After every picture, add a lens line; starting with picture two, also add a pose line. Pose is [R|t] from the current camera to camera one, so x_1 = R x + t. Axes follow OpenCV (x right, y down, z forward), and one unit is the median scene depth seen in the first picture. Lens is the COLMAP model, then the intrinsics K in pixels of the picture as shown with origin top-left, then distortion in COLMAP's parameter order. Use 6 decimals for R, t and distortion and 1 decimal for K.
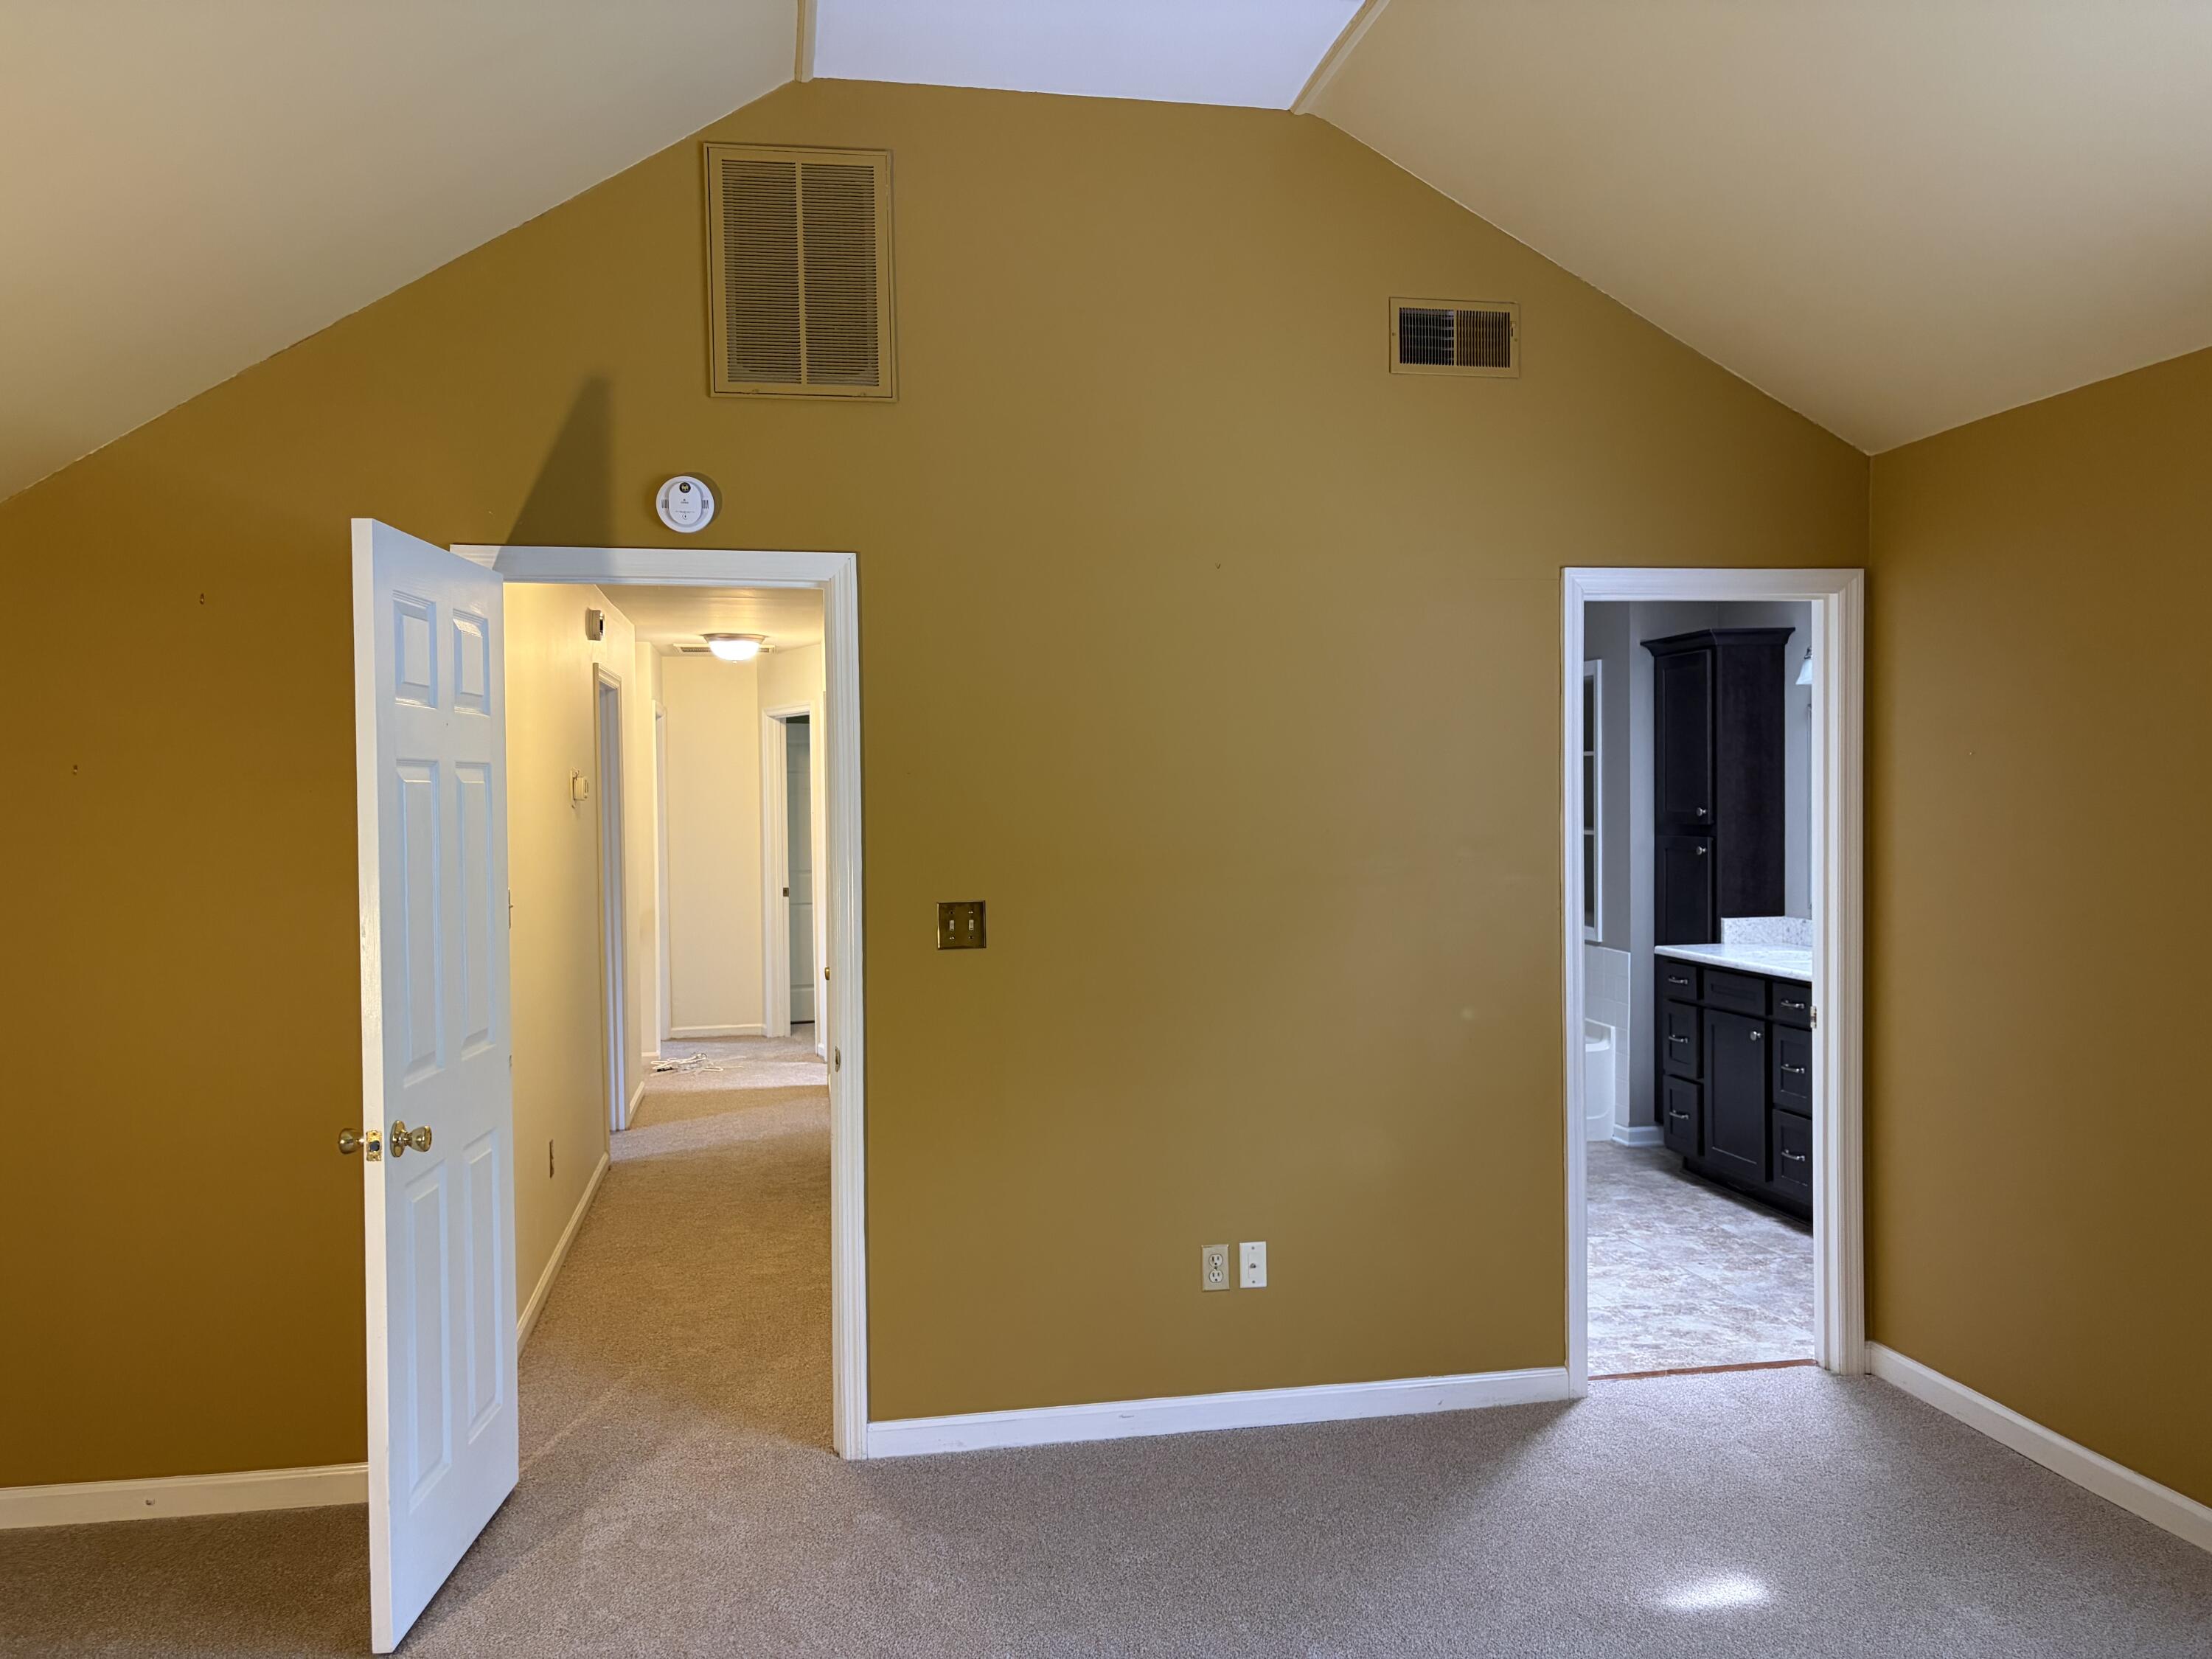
lens RADIAL K [[1641.9, 0, 1110.8], [0, 1641.9, 825.4], [0, 0, 1]] dist [0.093770, -0.113467]
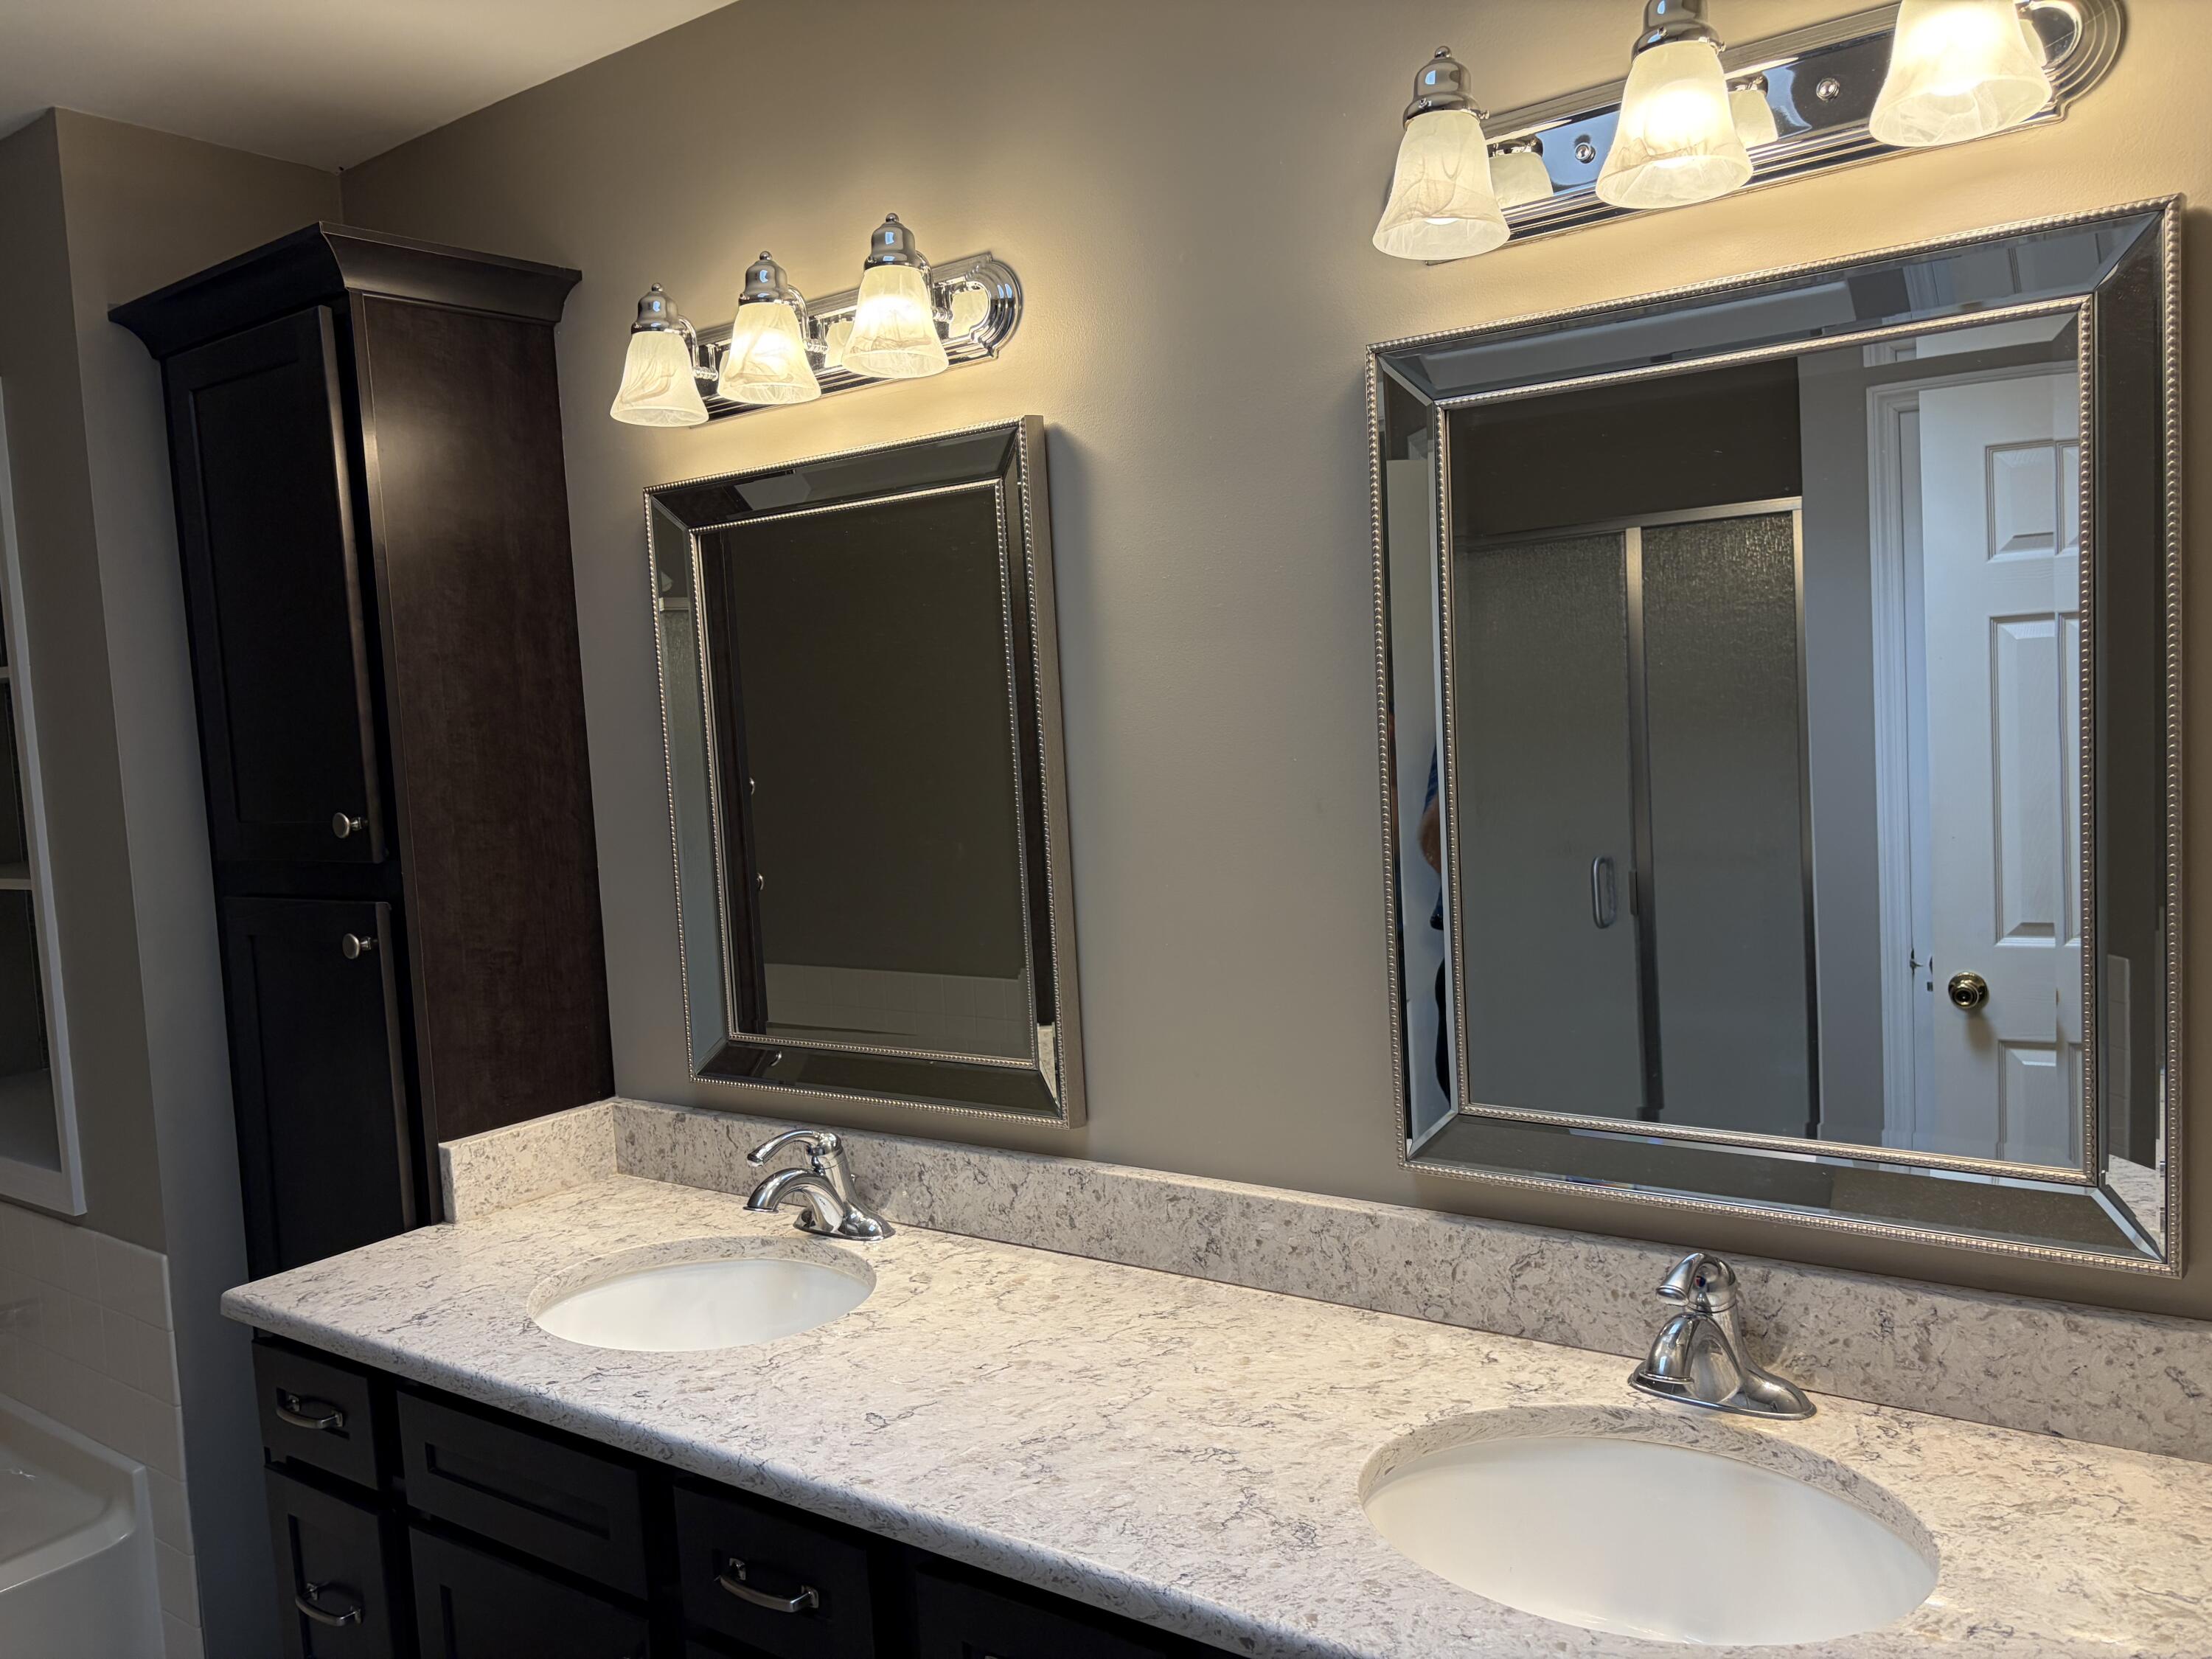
lens RADIAL K [[1641.9, 0, 1110.8], [0, 1641.9, 825.4], [0, 0, 1]] dist [0.093770, -0.113467]
pose [[0.726861, -0.076585, 0.682501, 0.245391], [0.069710, 0.996858, 0.037619, -0.009799], [-0.683237, 0.020234, 0.729916, 0.670151]]
